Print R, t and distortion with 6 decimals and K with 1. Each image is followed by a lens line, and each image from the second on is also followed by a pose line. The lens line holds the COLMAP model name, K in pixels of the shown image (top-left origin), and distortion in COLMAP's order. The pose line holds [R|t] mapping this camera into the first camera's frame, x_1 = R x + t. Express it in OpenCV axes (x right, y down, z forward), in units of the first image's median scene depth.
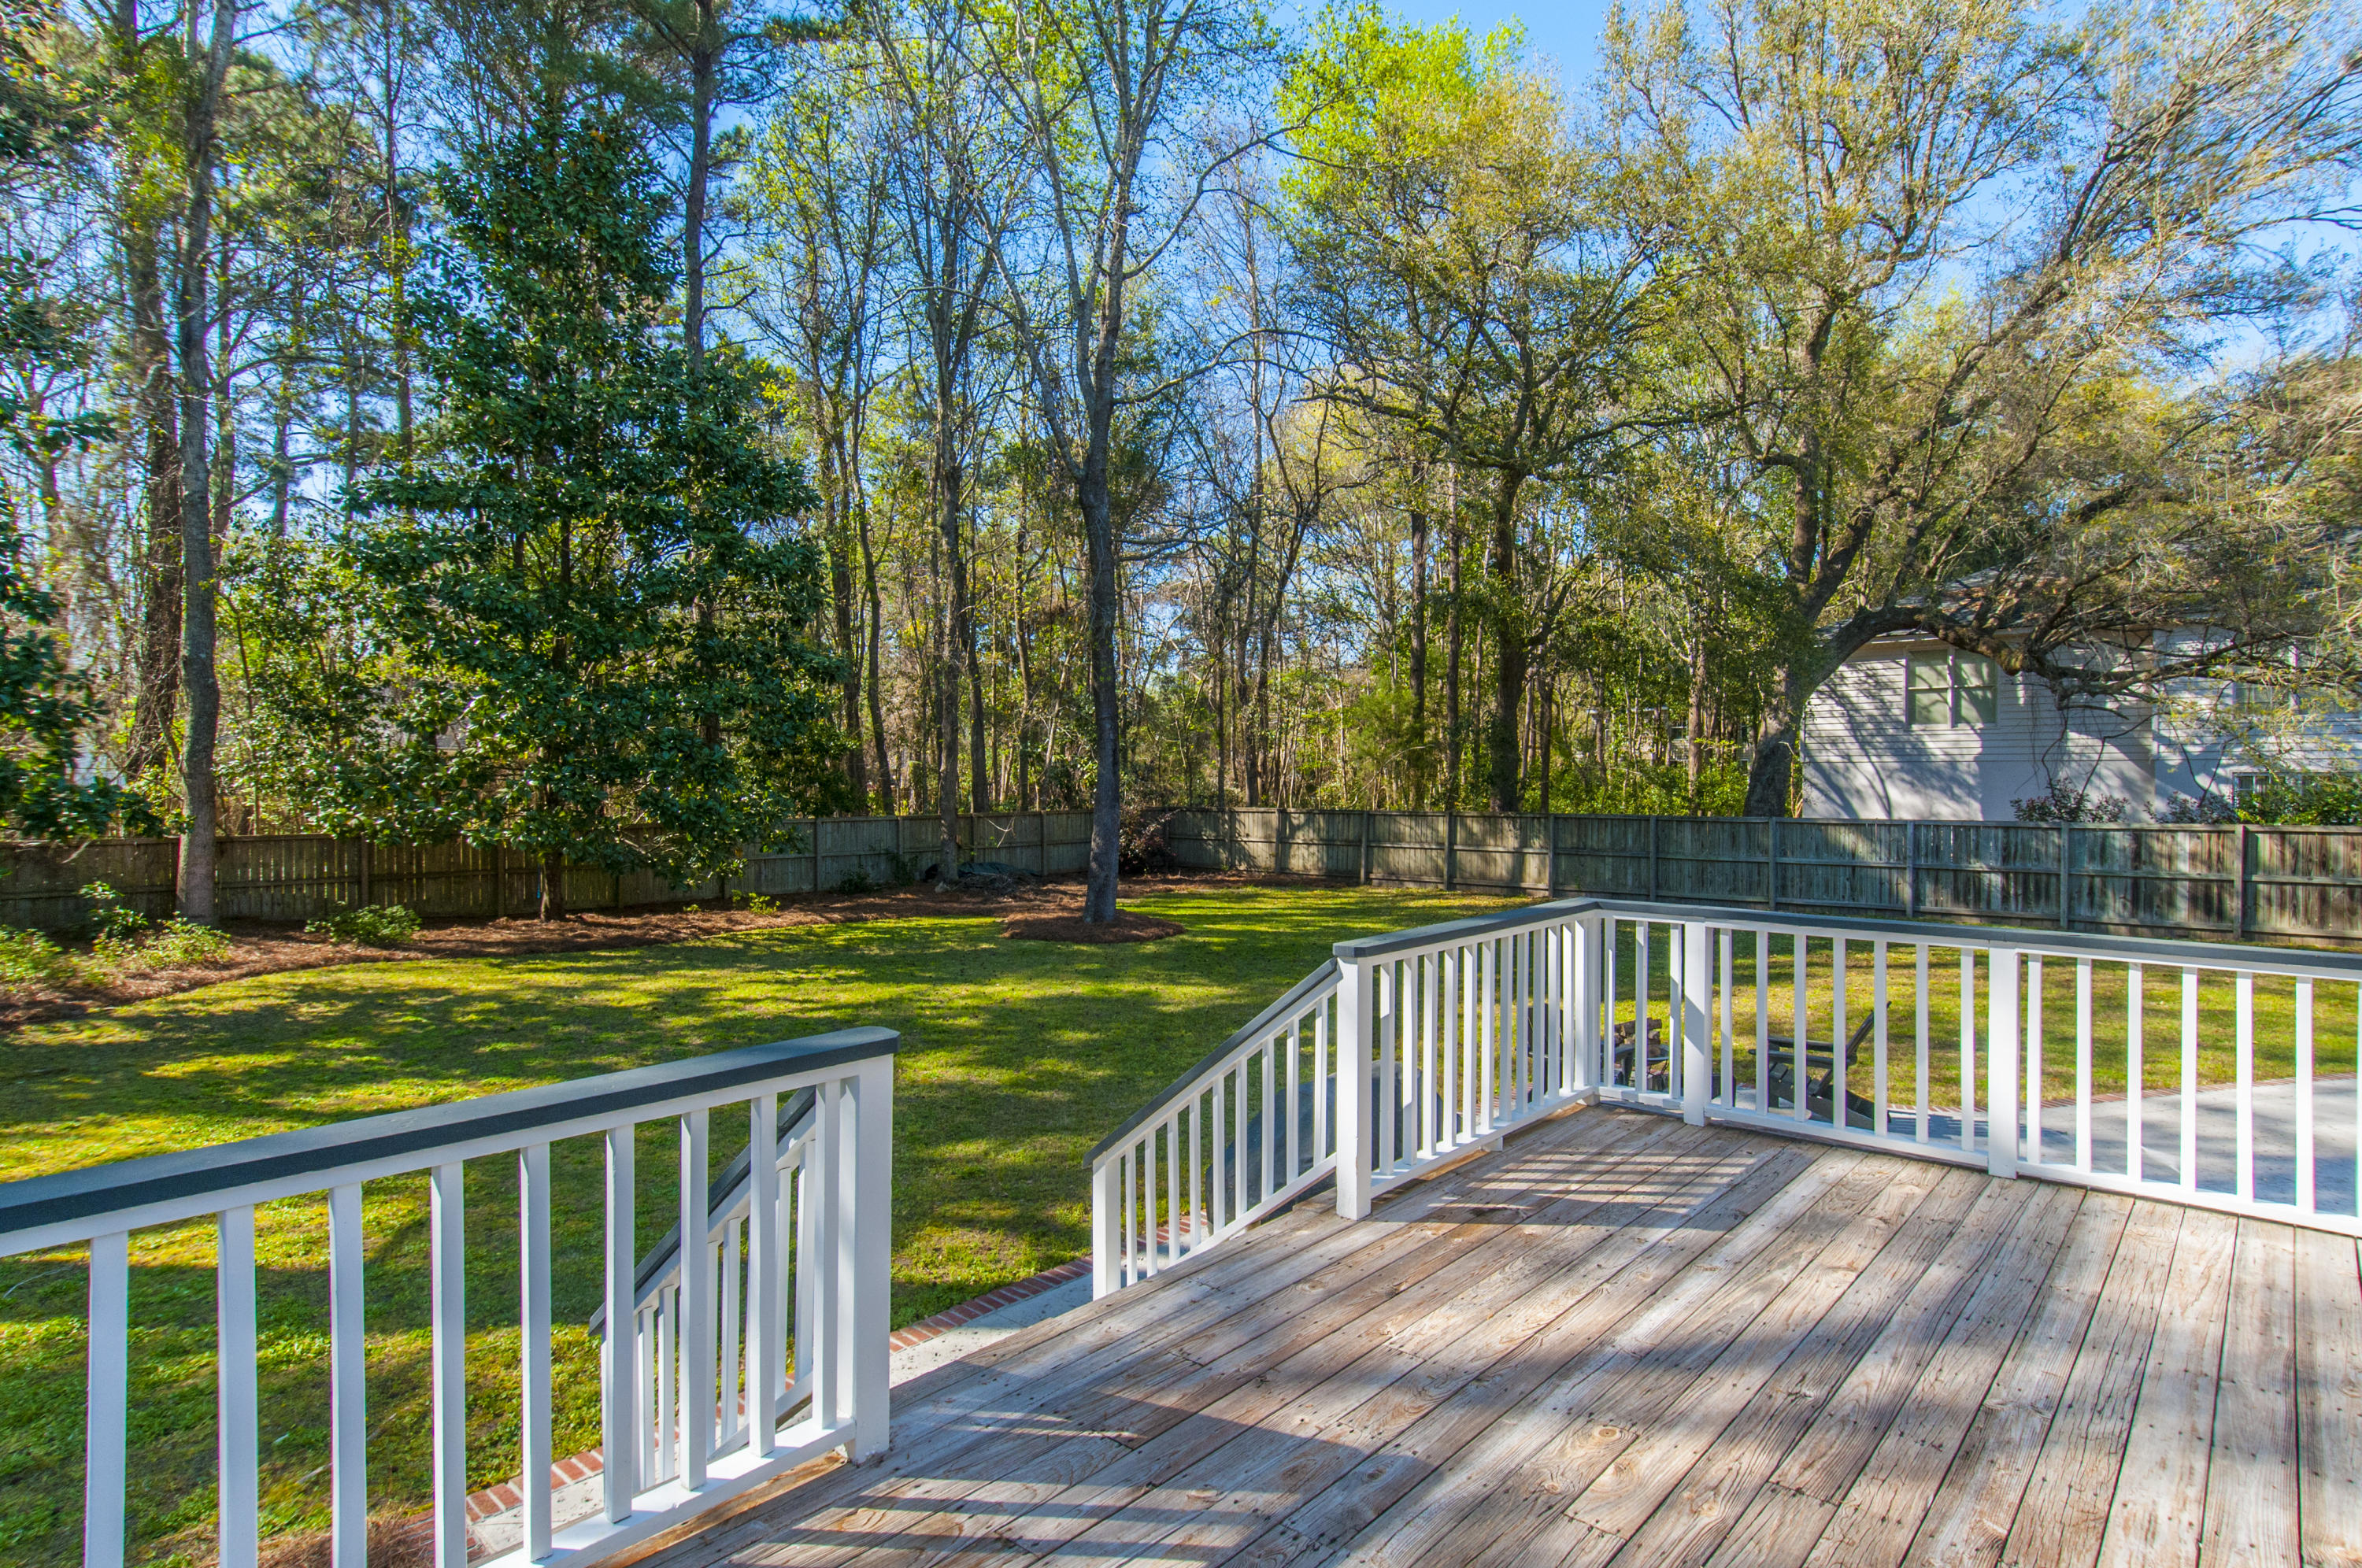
lens RADIAL K [[1218.4, 0, 1192.6], [0, 1218.4, 785.3], [0, 0, 1]] dist [-0.013538, 0.000945]
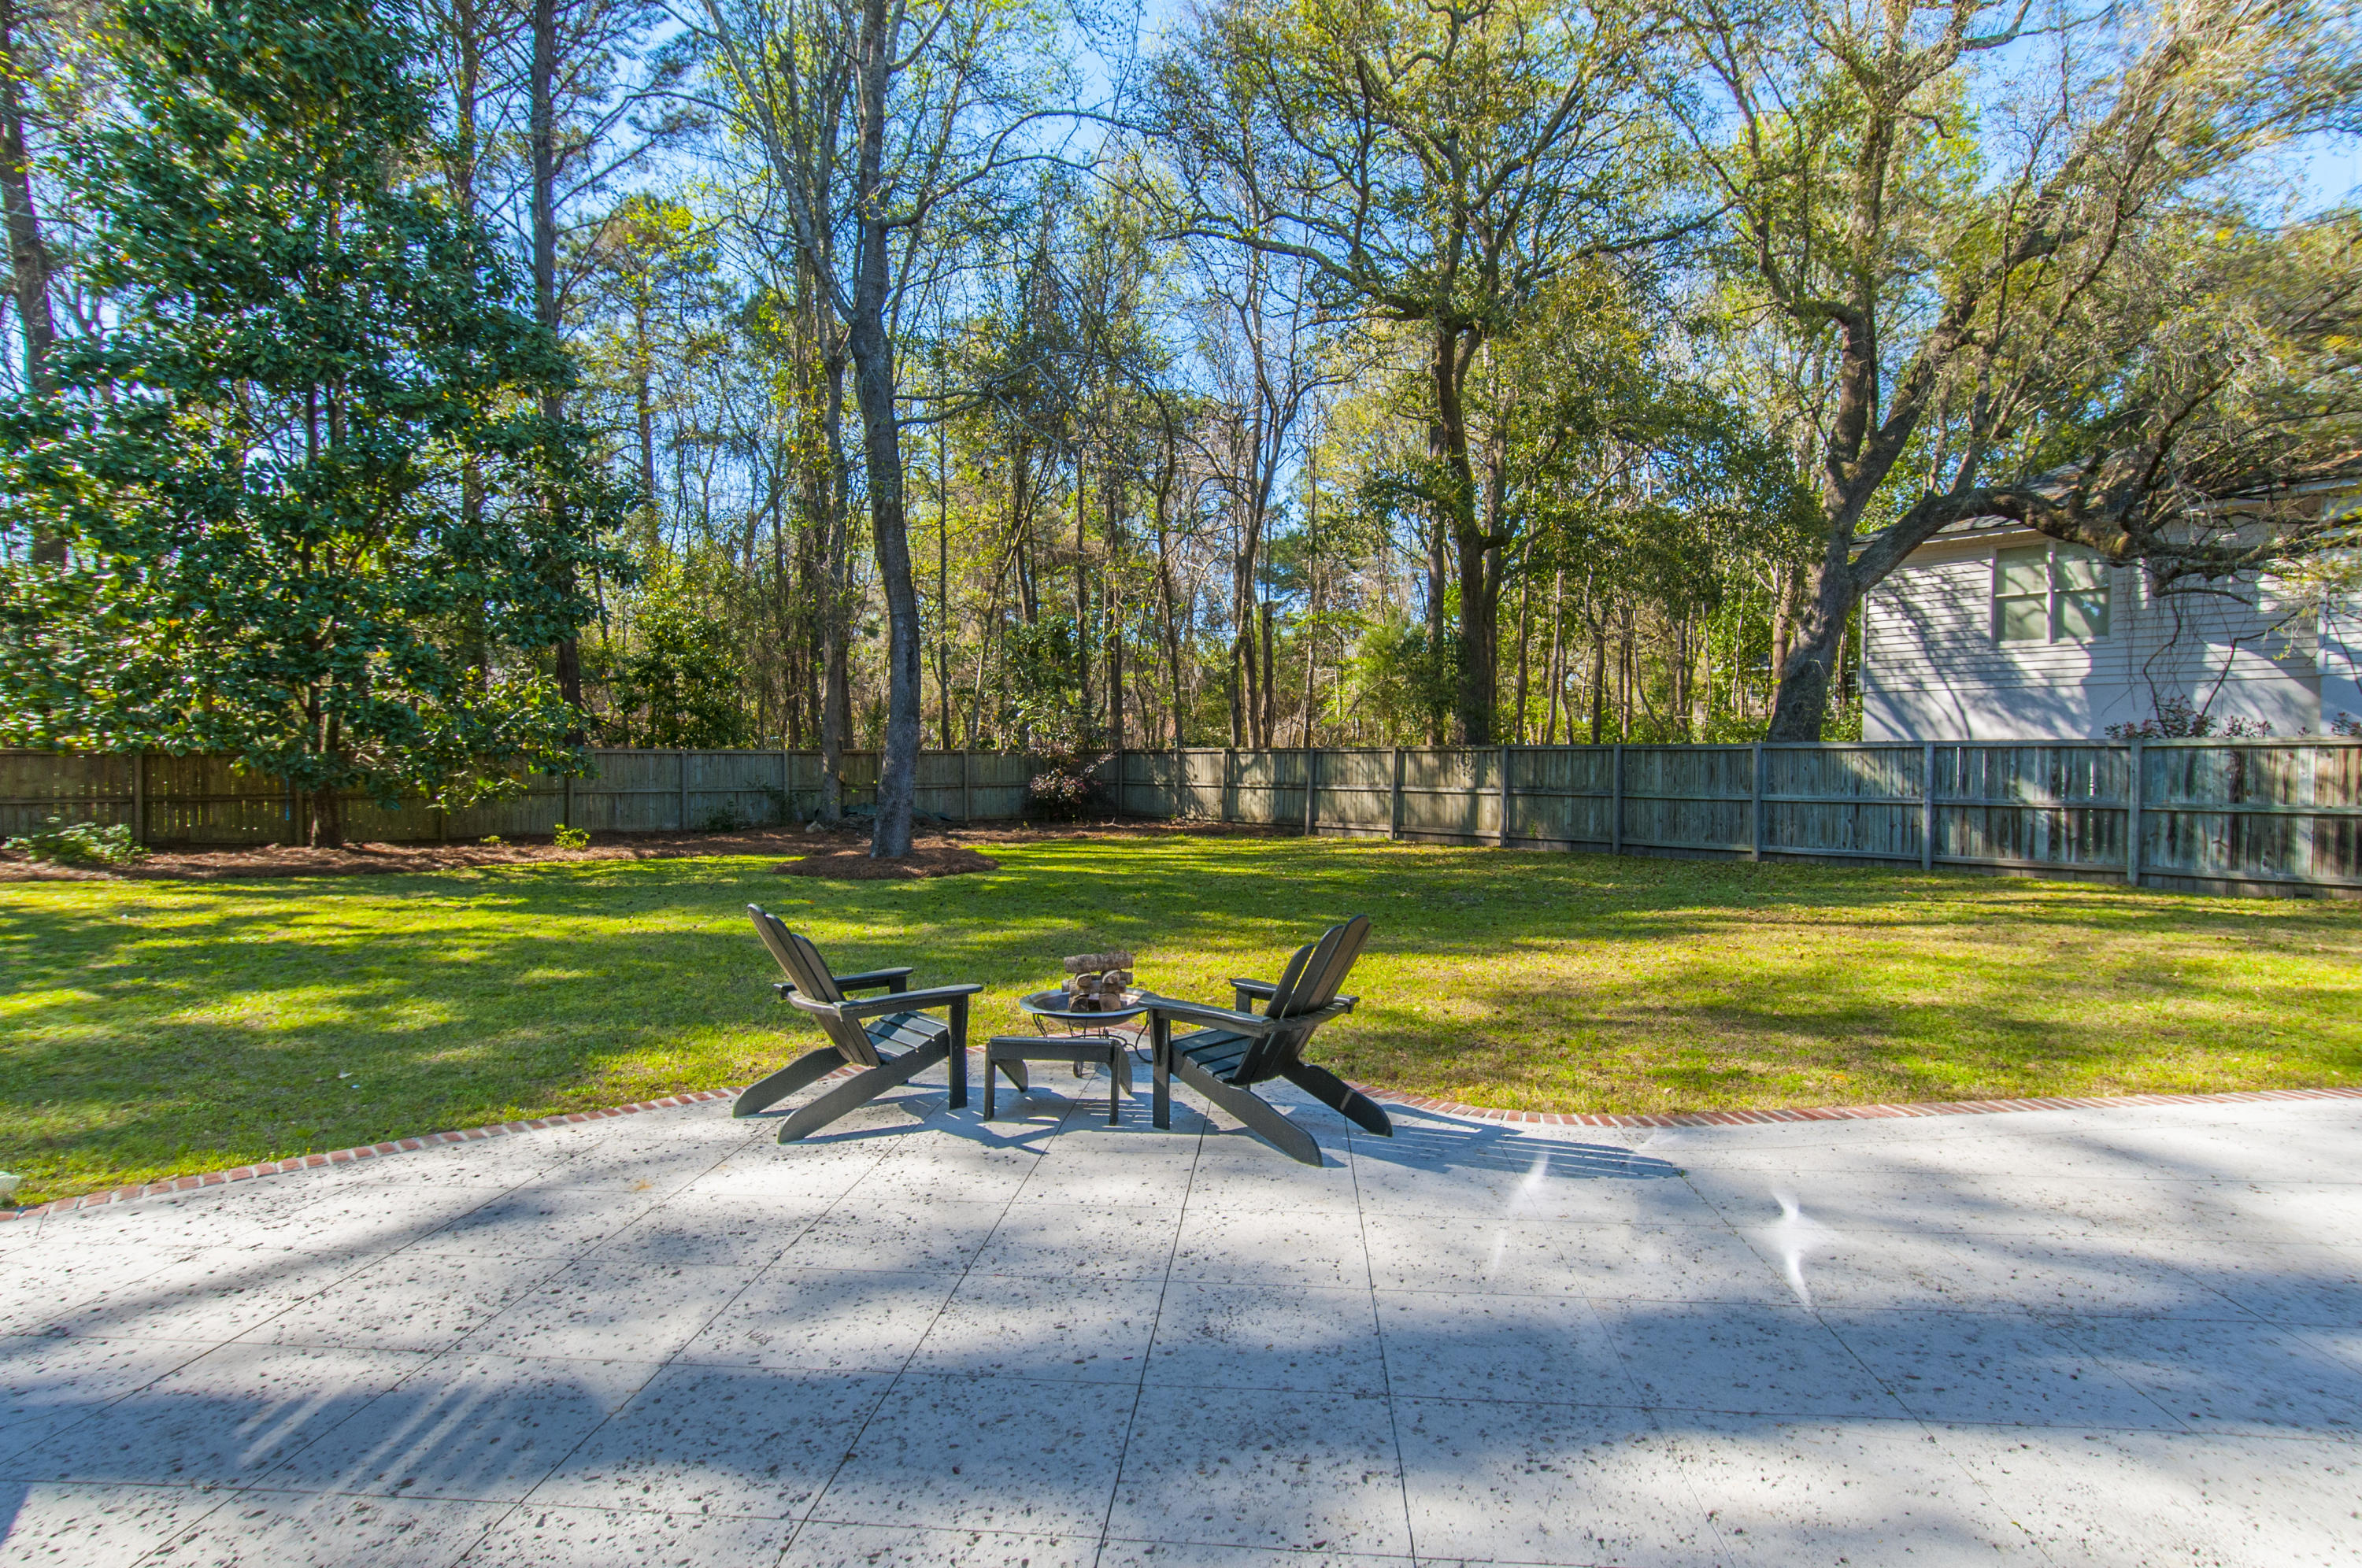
lens RADIAL K [[1218.4, 0, 1192.6], [0, 1218.4, 785.3], [0, 0, 1]] dist [-0.013538, 0.000945]
pose [[0.990267, 0.005832, -0.139058, 0.184481], [-0.003658, 0.999867, 0.015881, 0.035597], [0.139132, -0.015218, 0.990157, 0.141716]]
